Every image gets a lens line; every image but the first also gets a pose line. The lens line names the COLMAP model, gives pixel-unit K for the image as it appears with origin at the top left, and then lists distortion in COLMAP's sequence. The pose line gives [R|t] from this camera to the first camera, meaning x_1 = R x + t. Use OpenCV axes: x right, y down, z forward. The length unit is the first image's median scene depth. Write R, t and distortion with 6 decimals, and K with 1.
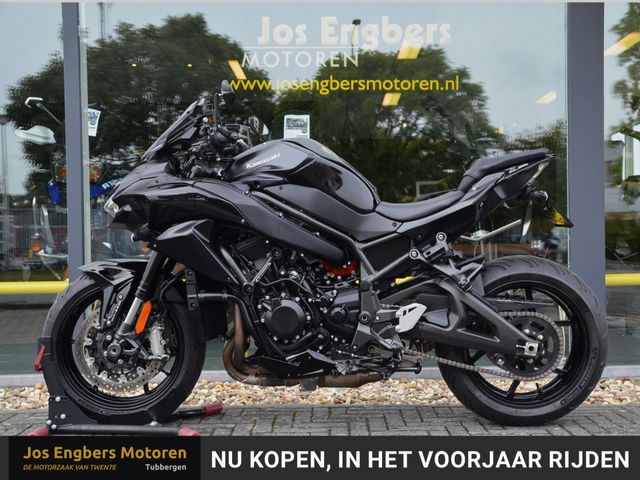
lens RADIAL K [[808.1, 0, 322.8], [0, 808.1, 239.2], [0, 0, 1]] dist [-0.020493, 0.000000]
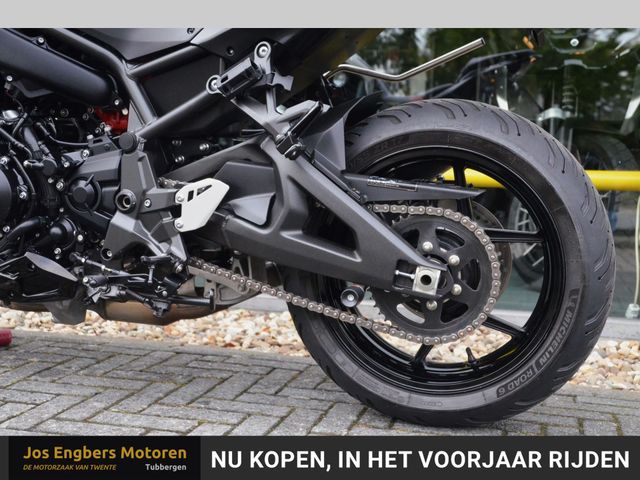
lens RADIAL K [[837.1, 0, 317.5], [0, 837.1, 240.9], [0, 0, 1]] dist [0.090445, 0.000000]
pose [[0.965028, 0.062412, -0.254609, 0.321258], [-0.036469, 0.993764, 0.105374, 0.058915], [0.259598, -0.092403, 0.961286, 0.482645]]
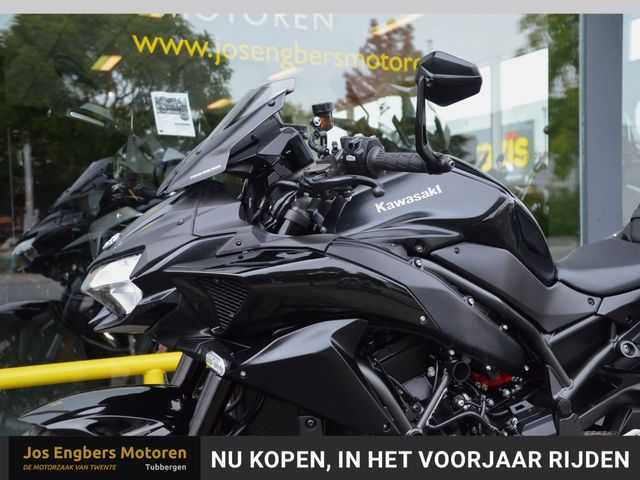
lens RADIAL K [[837.1, 0, 318.9], [0, 837.1, 240.5], [0, 0, 1]] dist [0.090445, 0.000000]
pose [[0.907688, -0.022129, 0.419061, -0.373204], [0.008071, 0.999345, 0.035288, -0.089918], [-0.419568, -0.028648, 0.907272, 0.507369]]
